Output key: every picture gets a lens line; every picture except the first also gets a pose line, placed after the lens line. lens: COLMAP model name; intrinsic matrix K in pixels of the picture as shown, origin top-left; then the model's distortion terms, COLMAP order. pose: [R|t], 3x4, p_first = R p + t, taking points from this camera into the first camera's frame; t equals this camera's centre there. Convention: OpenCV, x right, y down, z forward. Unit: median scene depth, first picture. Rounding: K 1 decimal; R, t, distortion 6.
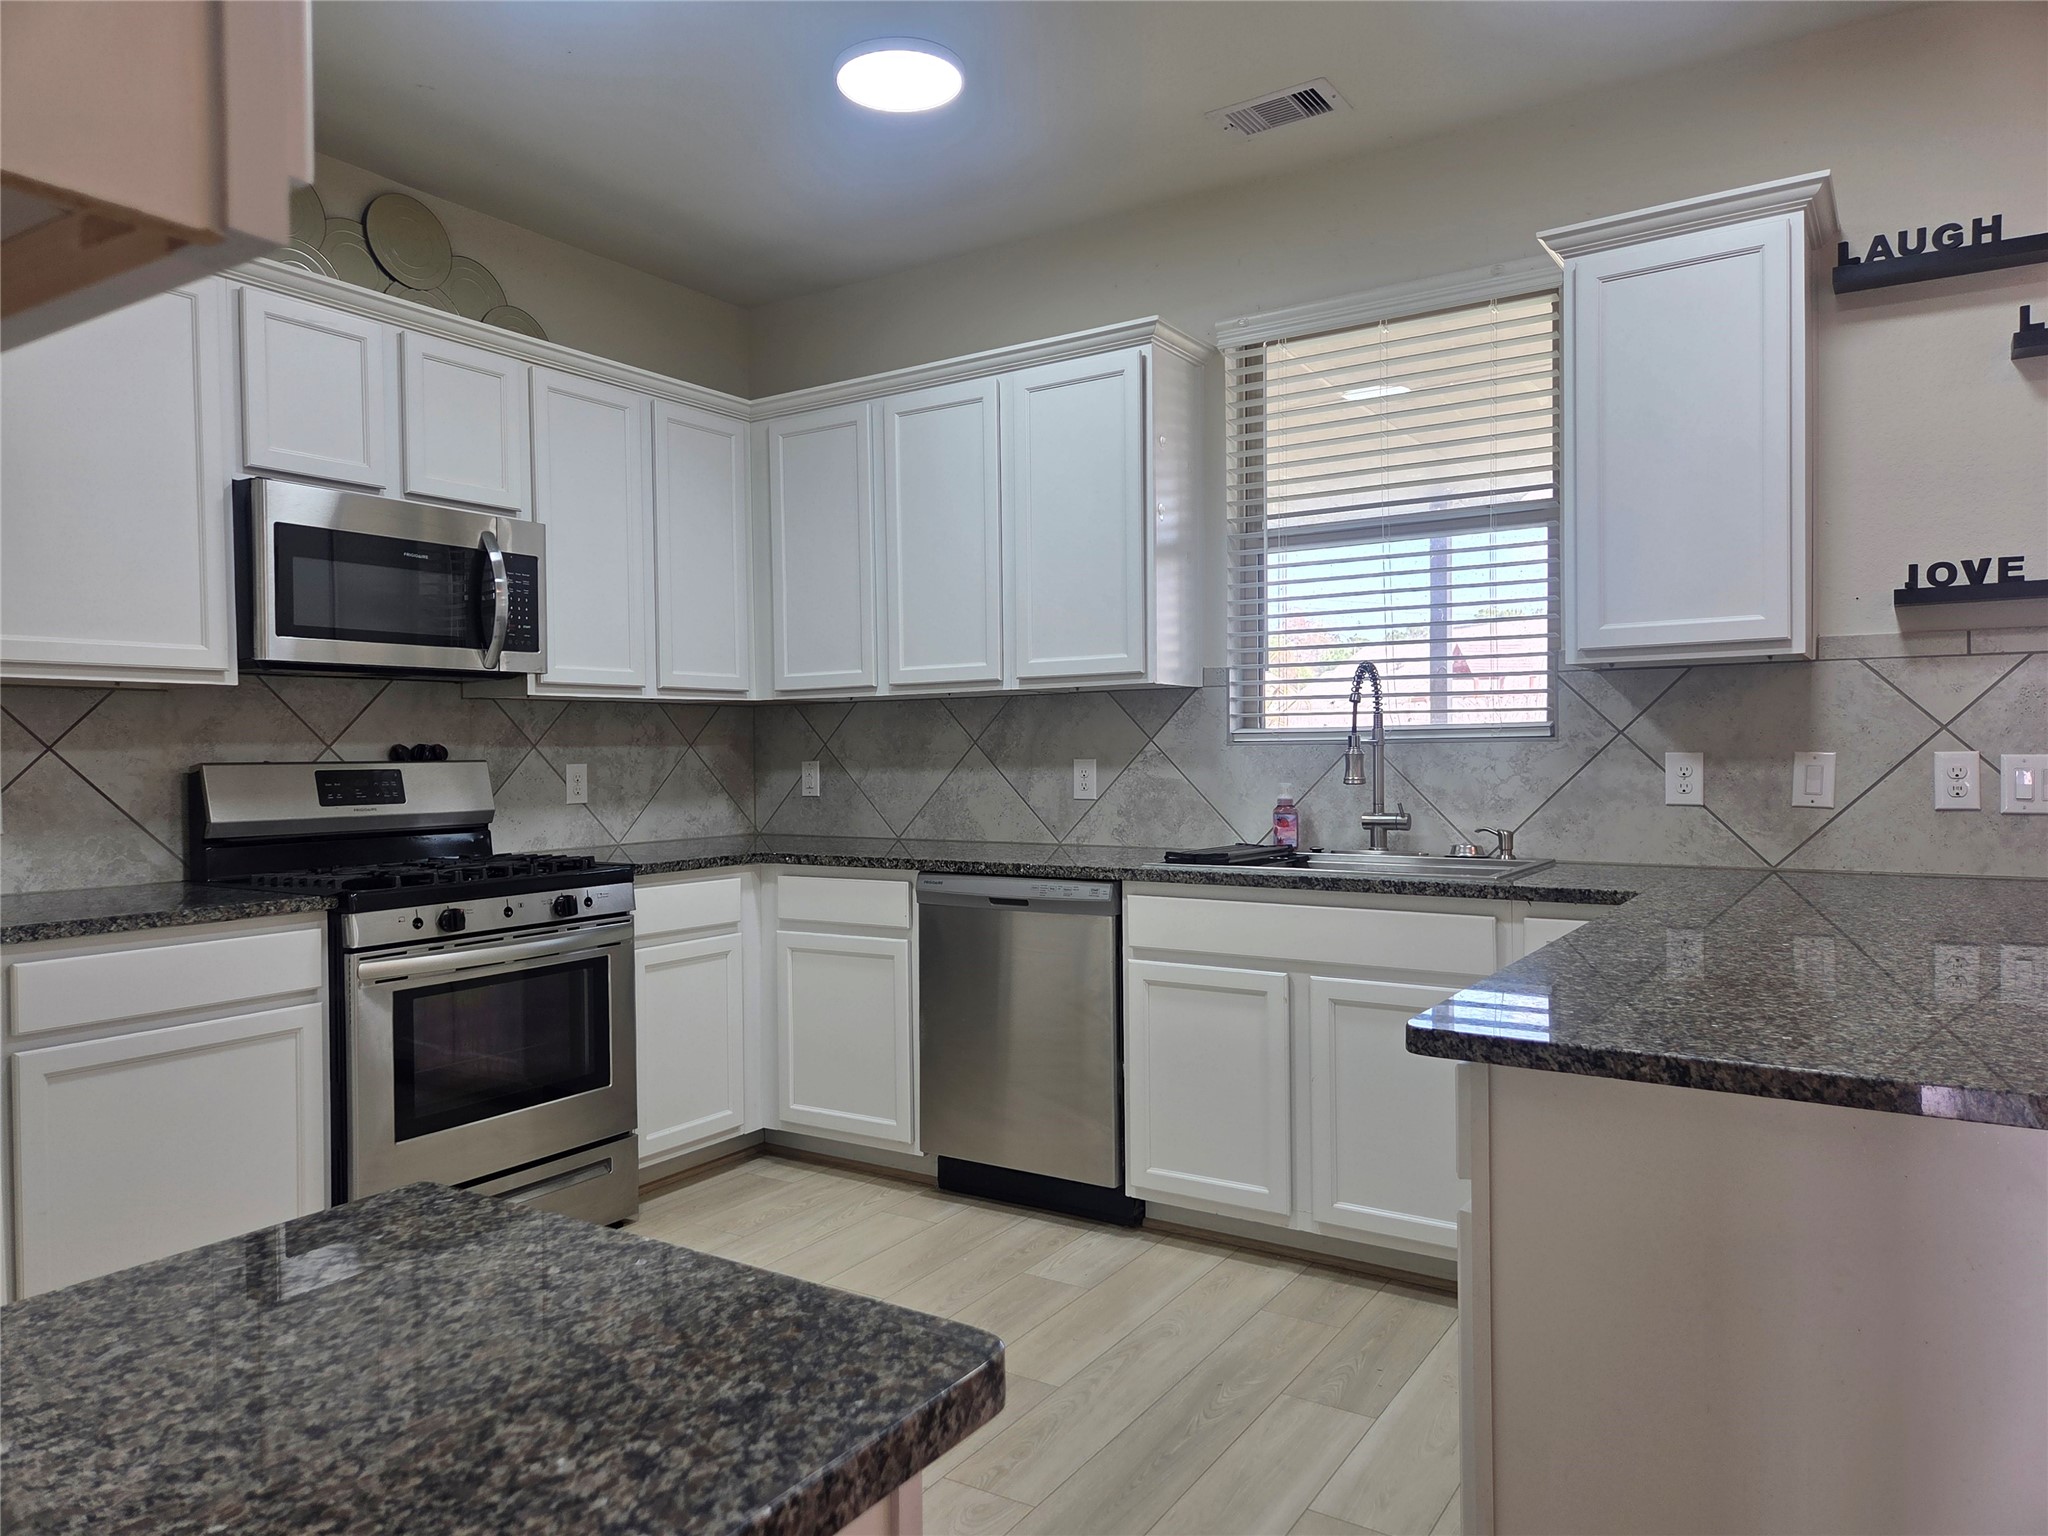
lens RADIAL K [[1370.1, 0, 1023.6], [0, 1370.1, 767.8], [0, 0, 1]] dist [0.022836, -0.003209]
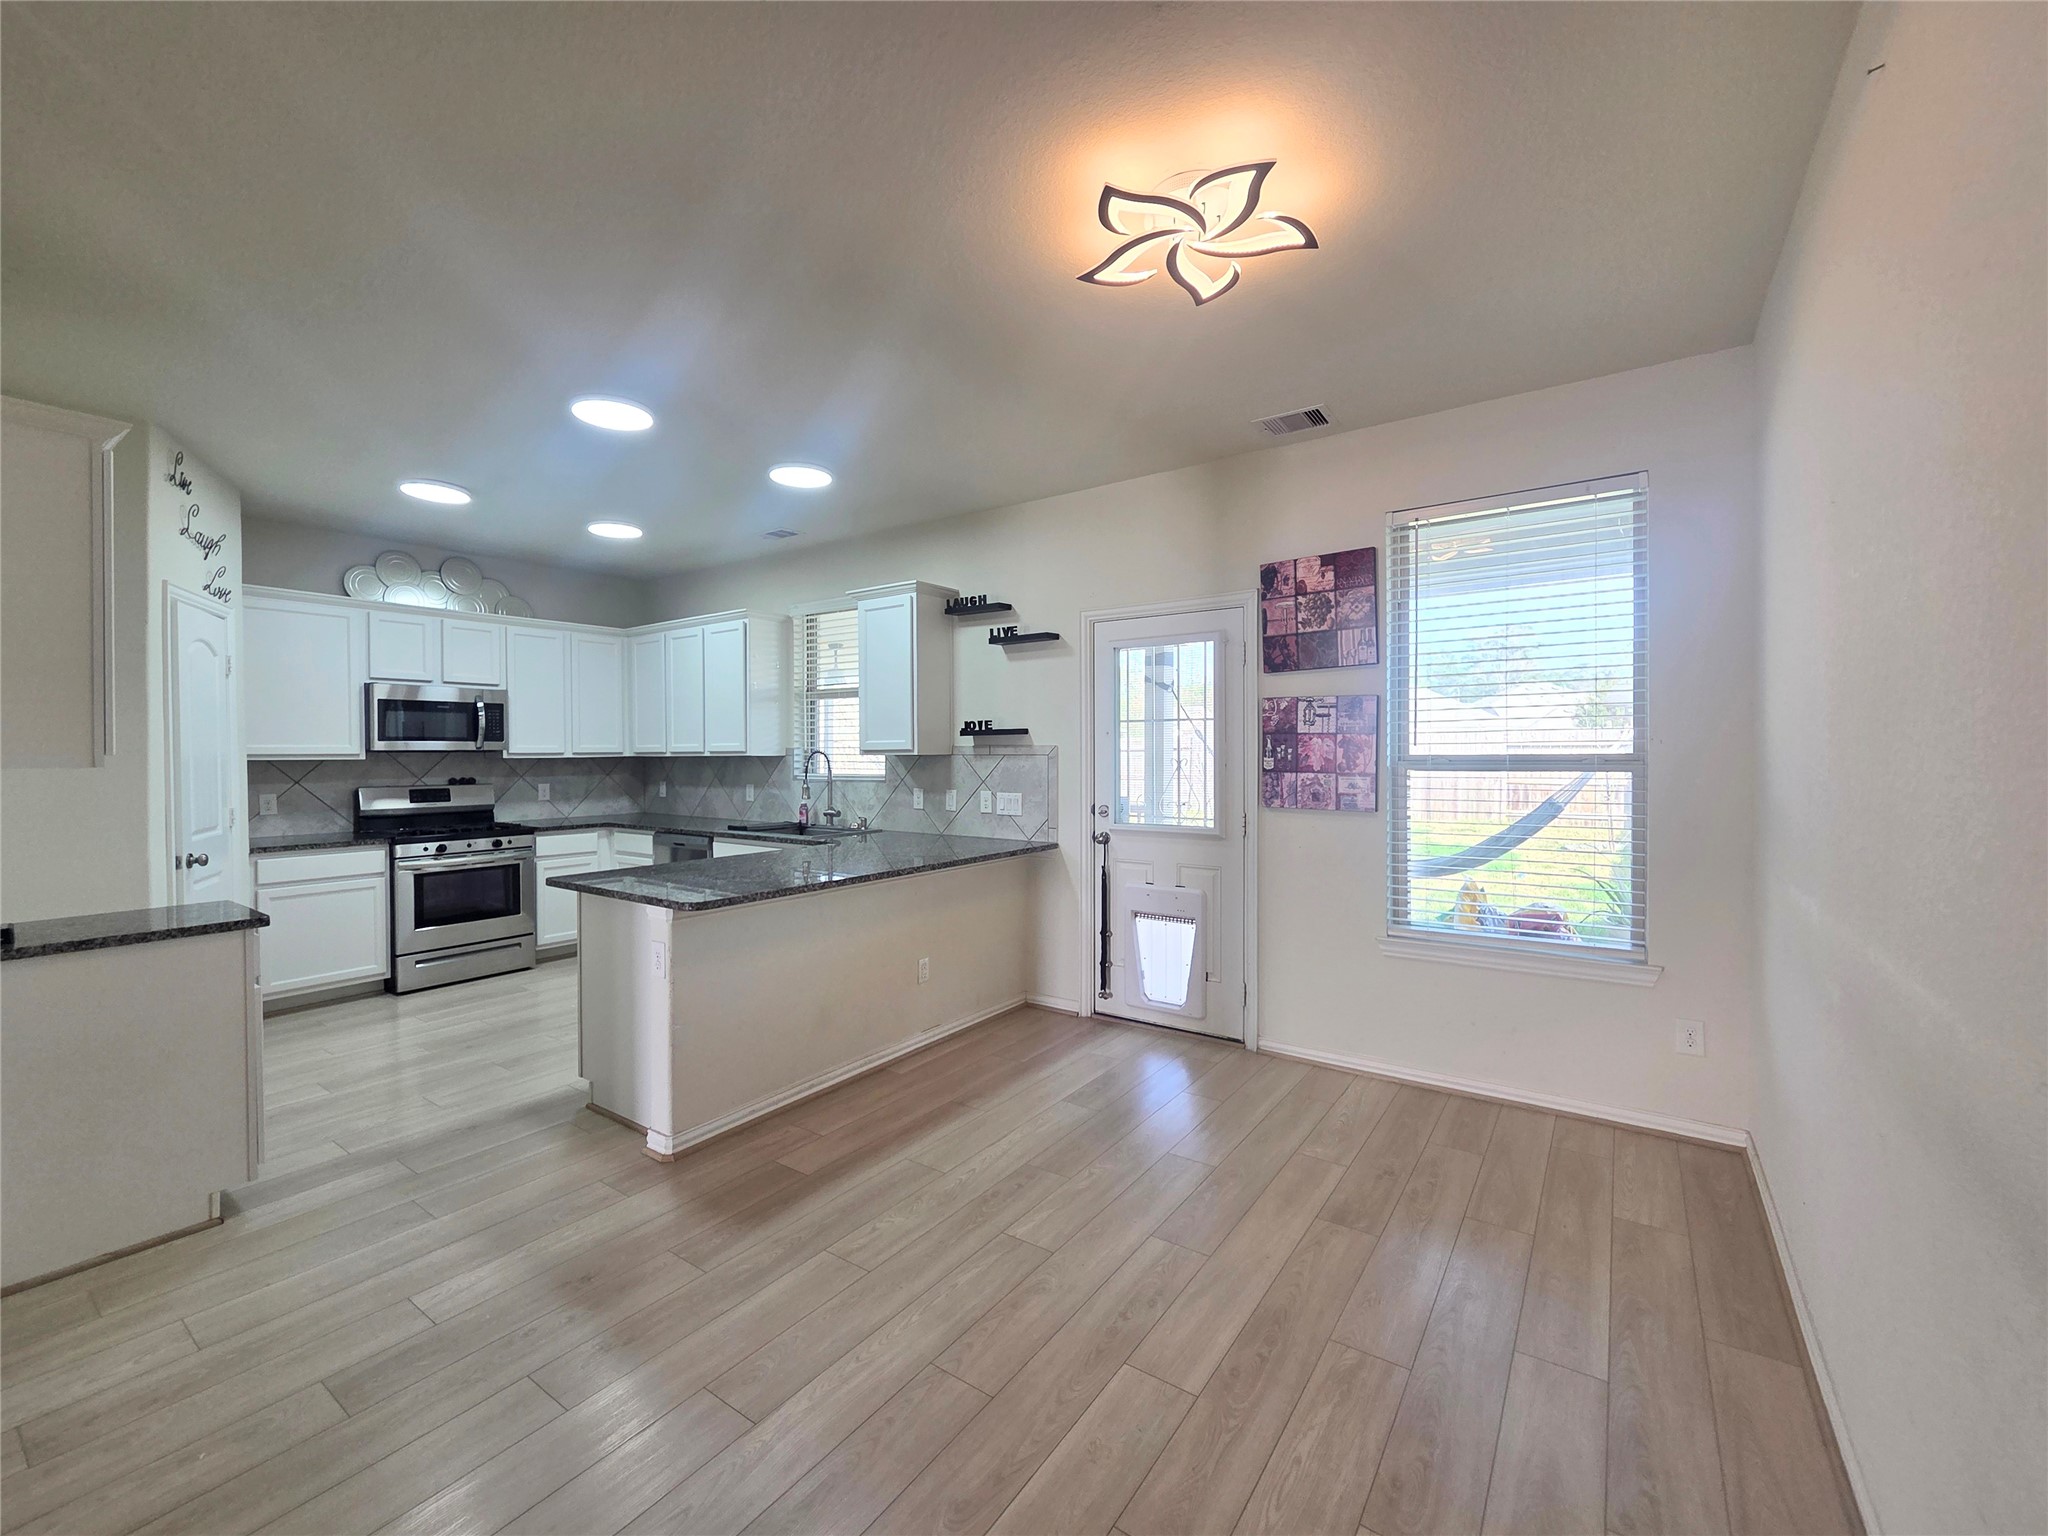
lens RADIAL K [[842.4, 0, 1024.1], [0, 842.4, 765.9], [0, 0, 1]] dist [-0.001952, 0.000451]
pose [[0.999273, 0.008385, -0.037185, 0.677689], [-0.008249, 0.999959, 0.003804, -0.056329], [0.037215, -0.003495, 0.999301, -0.514070]]
